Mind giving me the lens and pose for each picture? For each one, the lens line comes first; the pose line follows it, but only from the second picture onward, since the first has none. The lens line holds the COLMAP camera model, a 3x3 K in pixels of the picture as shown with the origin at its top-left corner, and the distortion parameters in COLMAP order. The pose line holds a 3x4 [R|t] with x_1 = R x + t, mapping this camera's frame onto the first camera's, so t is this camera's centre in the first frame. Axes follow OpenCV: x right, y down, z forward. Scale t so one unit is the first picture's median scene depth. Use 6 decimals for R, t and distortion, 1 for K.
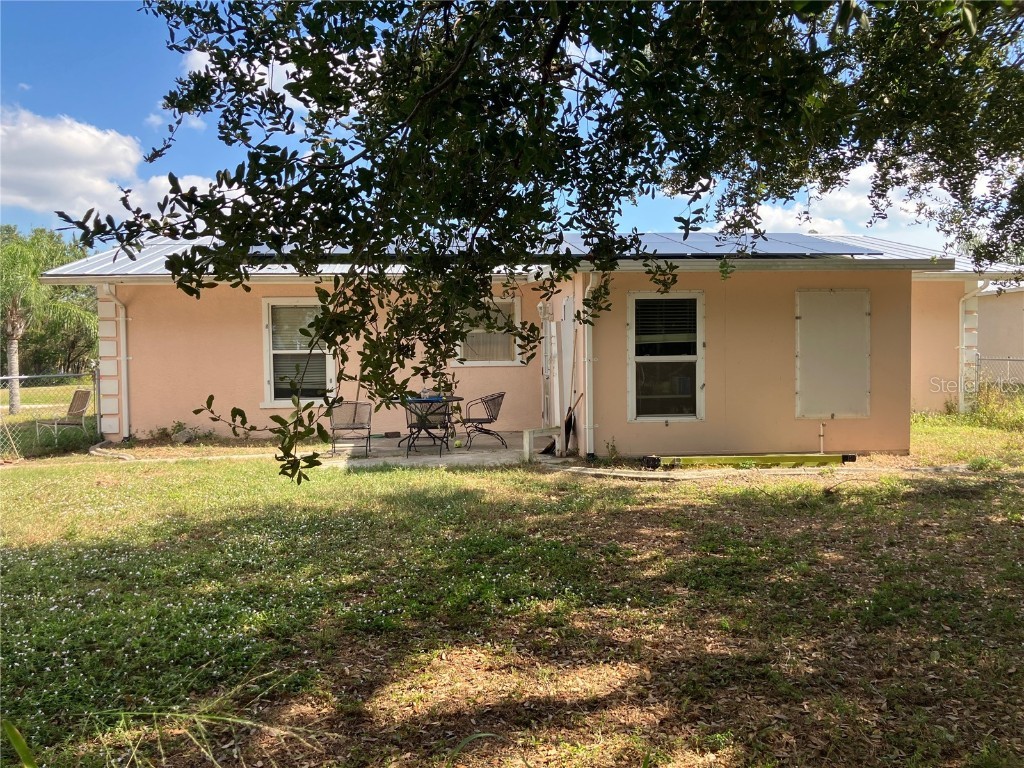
lens RADIAL K [[856.7, 0, 506.3], [0, 856.7, 380.1], [0, 0, 1]] dist [0.004896, 0.059782]
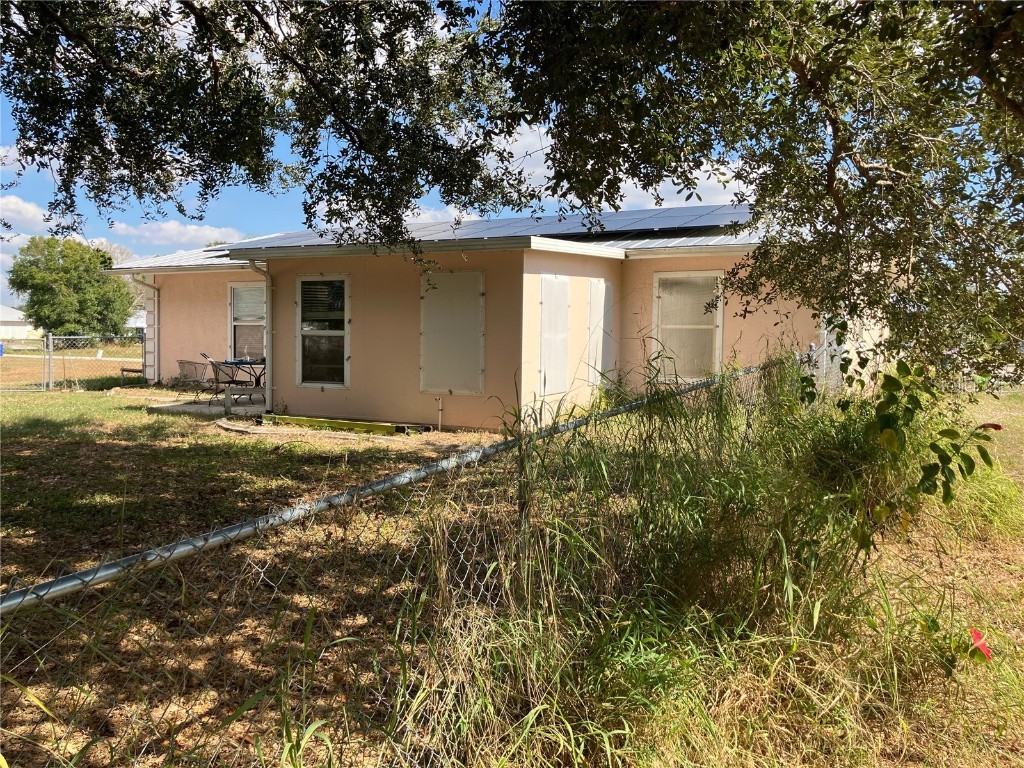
lens RADIAL K [[856.7, 0, 506.3], [0, 856.7, 380.1], [0, 0, 1]] dist [0.004896, 0.059782]
pose [[0.847570, 0.051693, -0.528160, 1.000381], [-0.039638, 0.998631, 0.034130, -0.010838], [0.529202, -0.007992, 0.848458, 0.154242]]
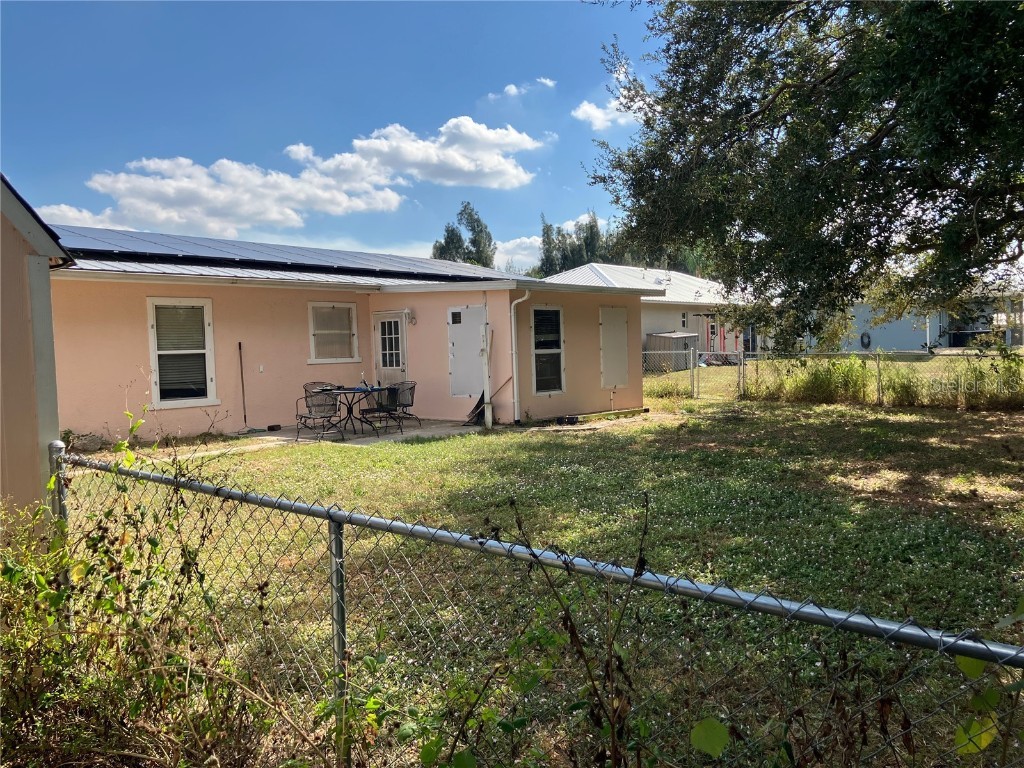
lens RADIAL K [[856.7, 0, 506.3], [0, 856.7, 380.1], [0, 0, 1]] dist [0.004896, 0.059782]
pose [[0.696952, -0.046187, 0.715629, -0.920675], [0.031188, 0.998932, 0.034097, -0.028902], [-0.716439, -0.001445, 0.697648, 0.021631]]
